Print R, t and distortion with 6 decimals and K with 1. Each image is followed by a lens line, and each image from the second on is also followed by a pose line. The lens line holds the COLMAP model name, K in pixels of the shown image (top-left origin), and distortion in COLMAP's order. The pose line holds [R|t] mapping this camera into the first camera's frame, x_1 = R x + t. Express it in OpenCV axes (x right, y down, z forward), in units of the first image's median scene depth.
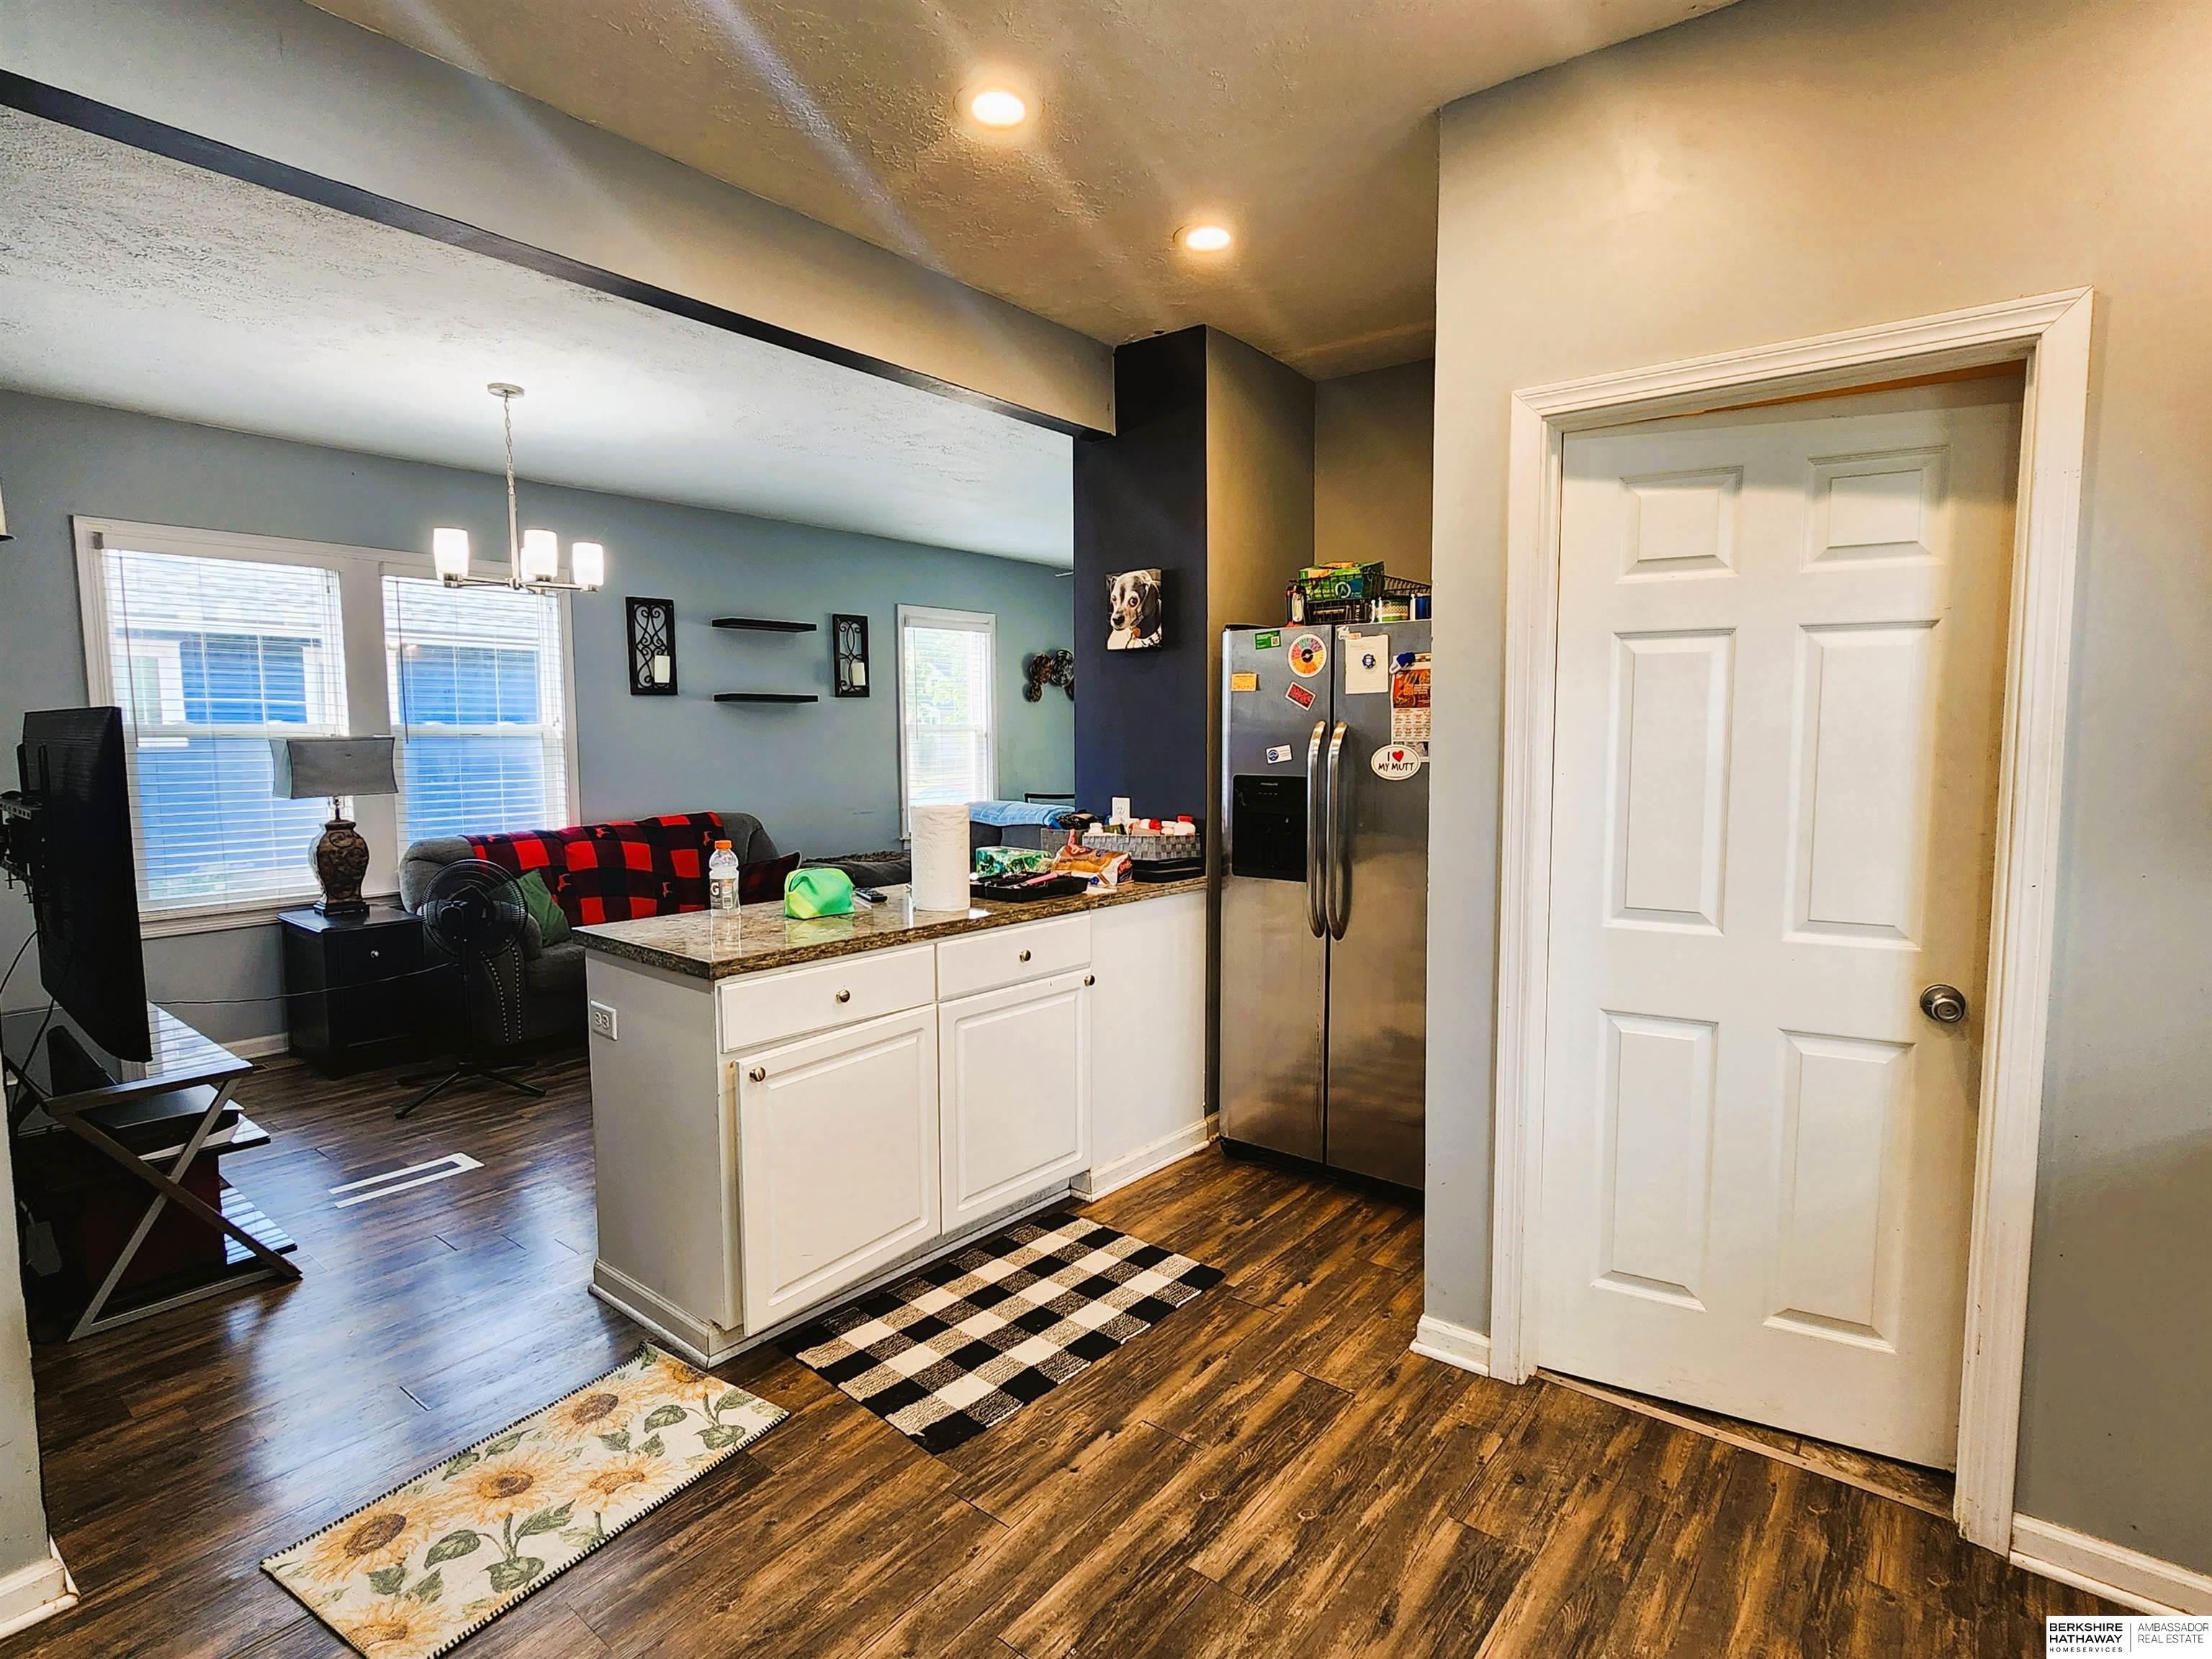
lens RADIAL K [[1107.7, 0, 1098.4], [0, 1107.7, 826.3], [0, 0, 1]] dist [-0.000121, 0.000183]
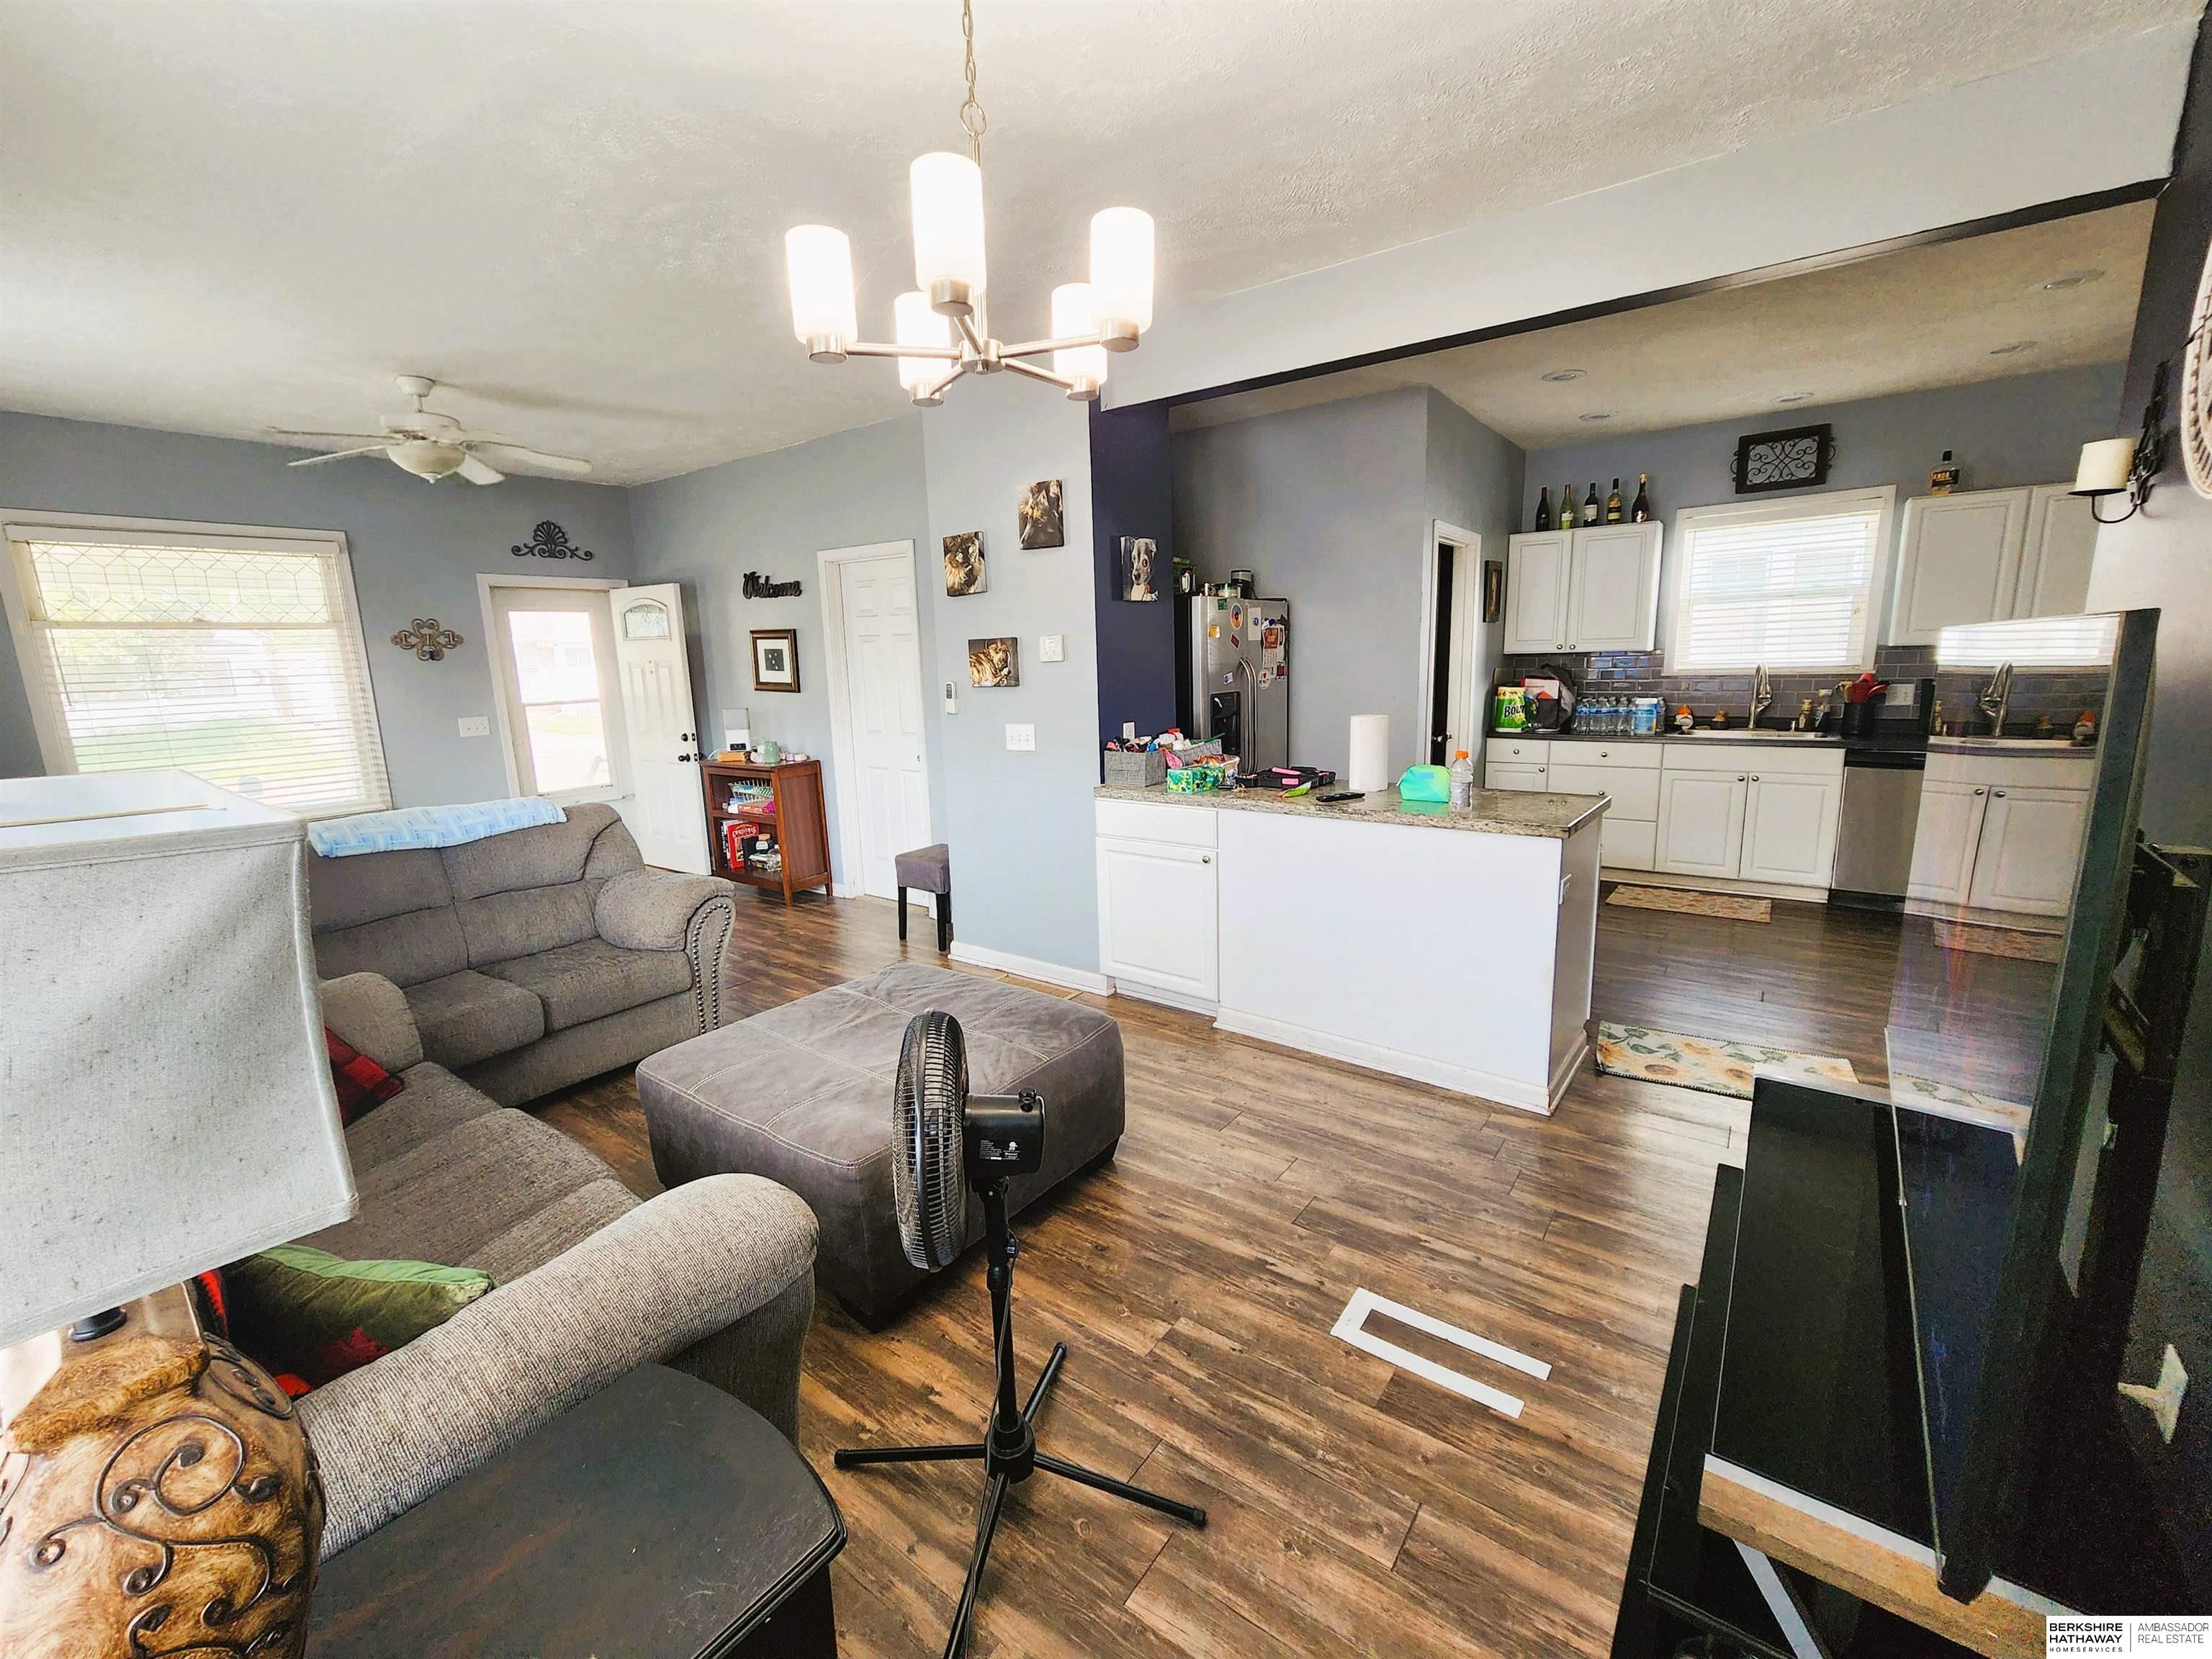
lens RADIAL K [[907.7, 0, 1106.1], [0, 907.7, 824.3], [0, 0, 1]] dist [0.003319, 0.000372]
pose [[-0.033071, -0.179564, 0.983190, -1.021521], [0.117523, 0.976205, 0.182241, -0.105469], [-0.992519, 0.121574, -0.011181, 1.080513]]
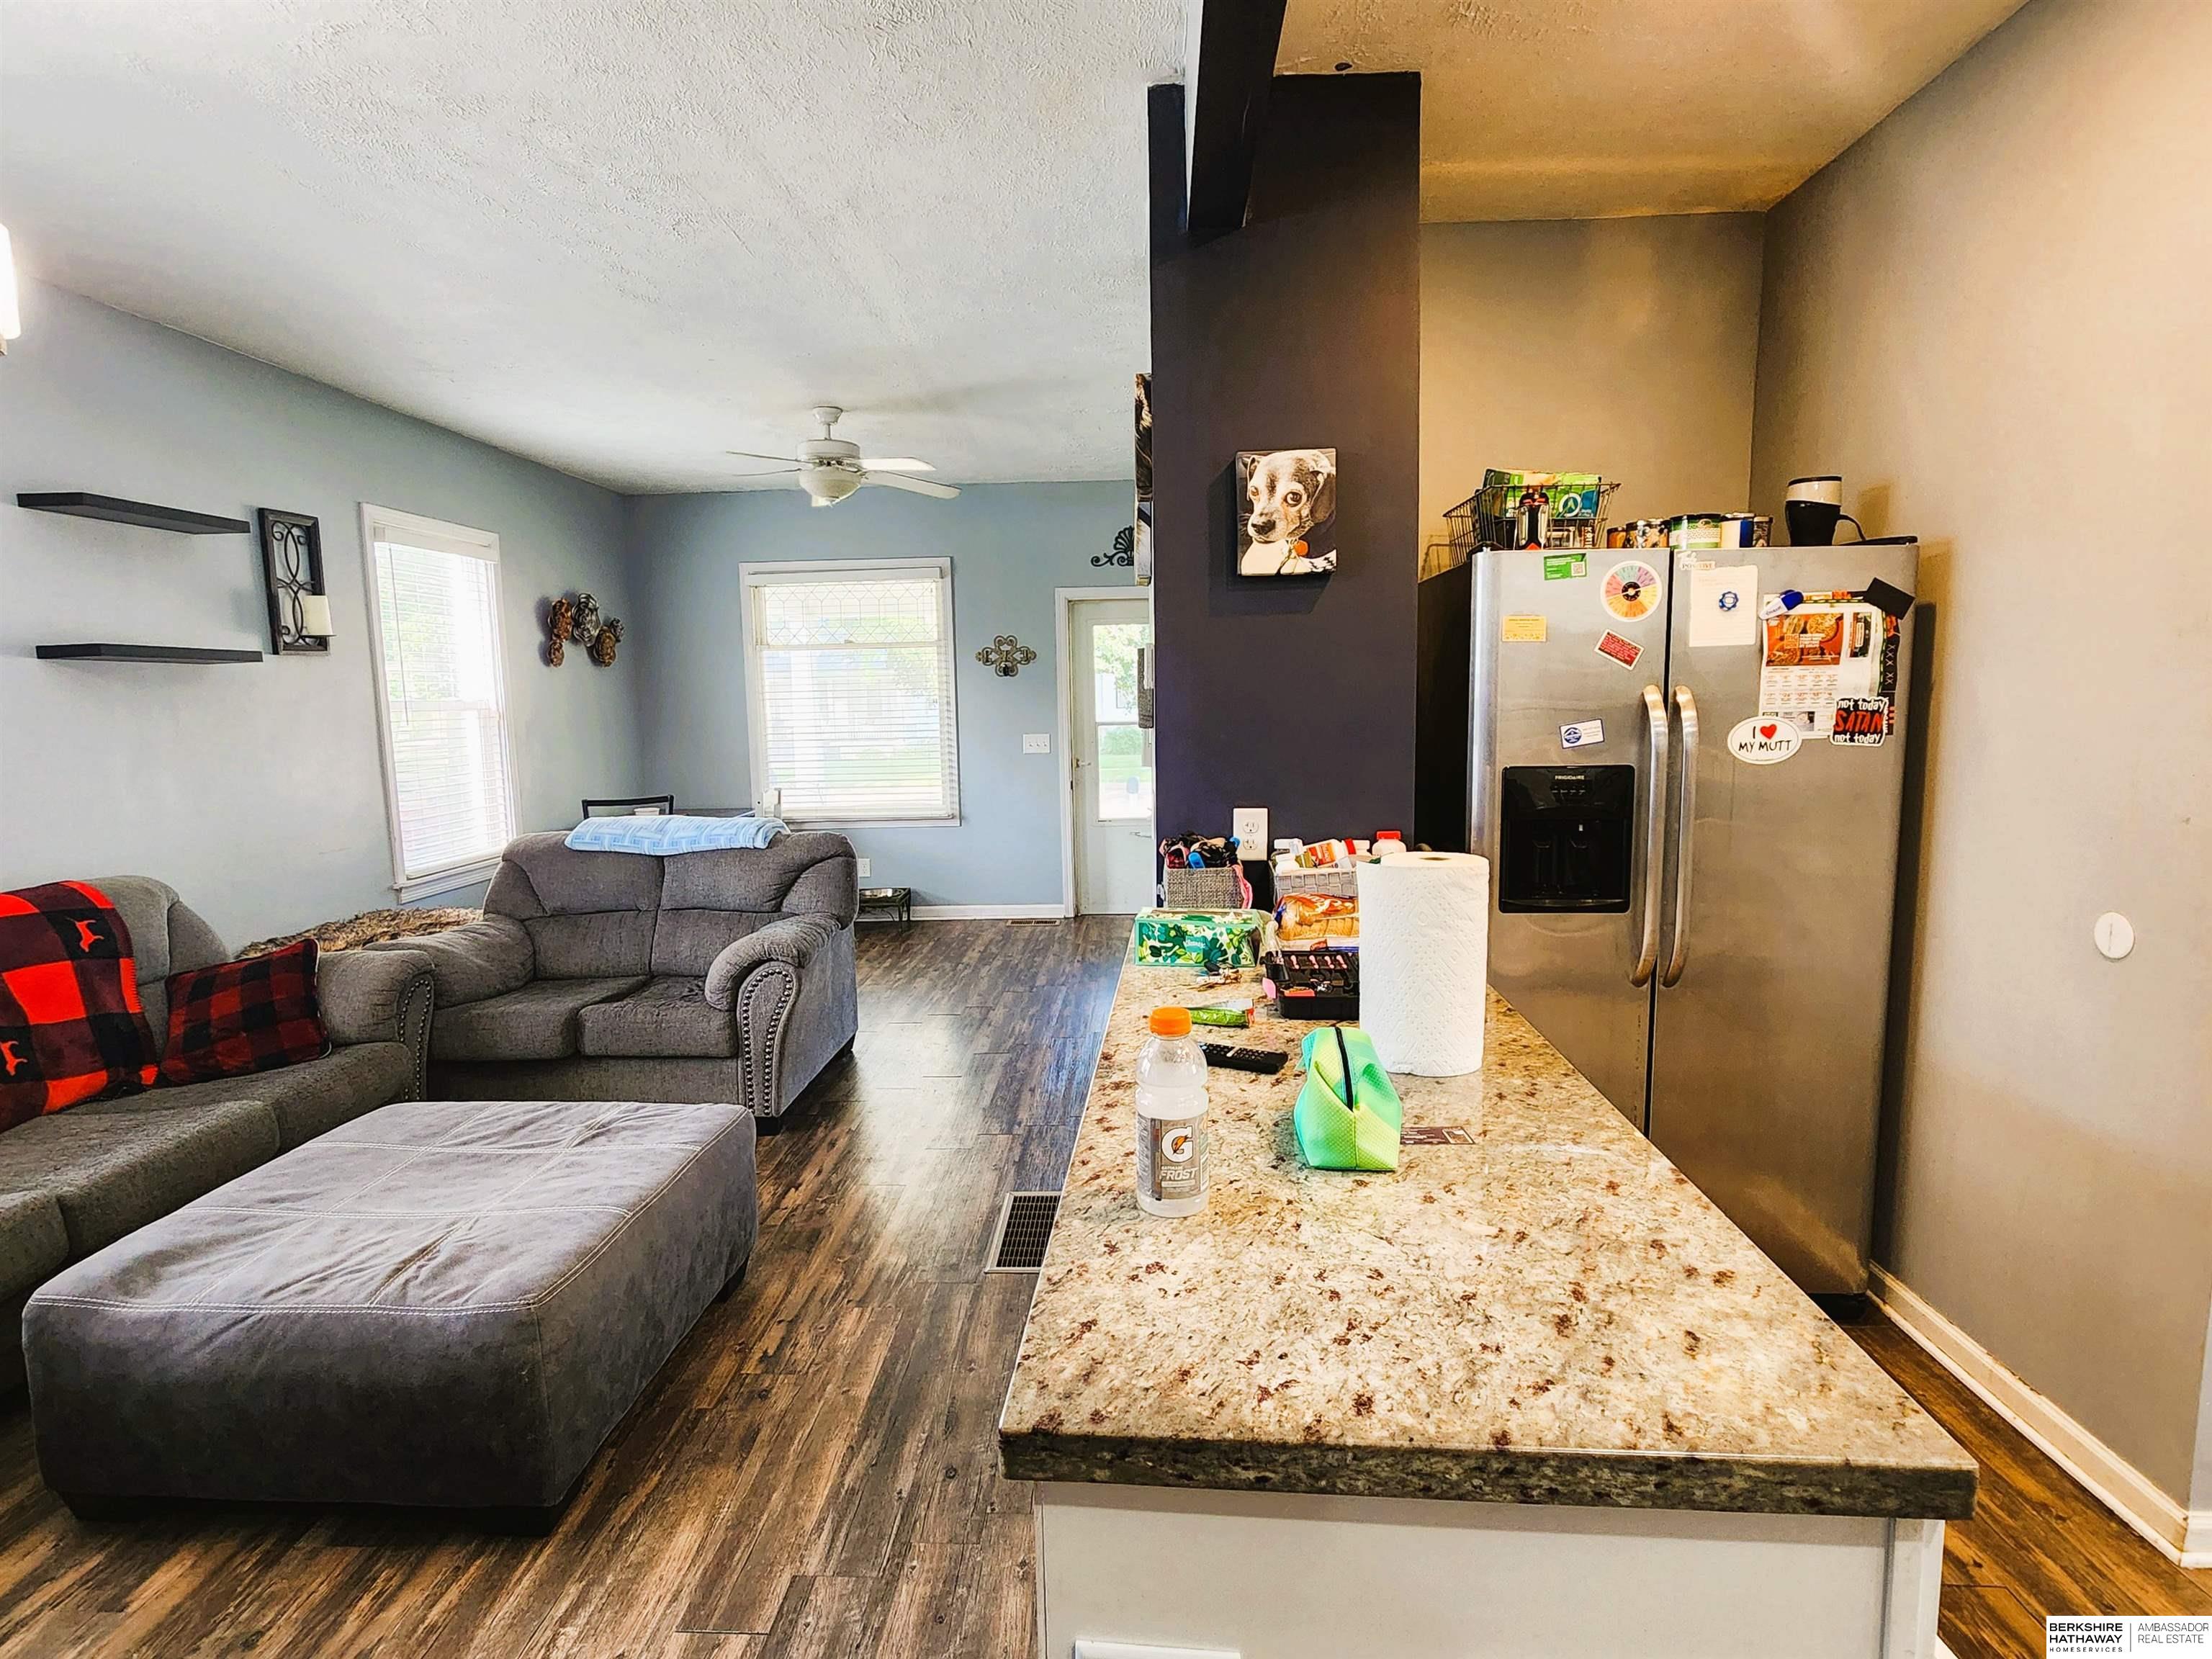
lens RADIAL K [[1114.9, 0, 1109.4], [0, 1114.9, 826.7], [0, 0, 1]] dist [0.000089, 0.001241]
pose [[0.812816, -0.077579, 0.577331, -0.431718], [0.063440, 0.996986, 0.044654, -0.050699], [-0.579055, 0.000331, 0.815288, 0.536357]]
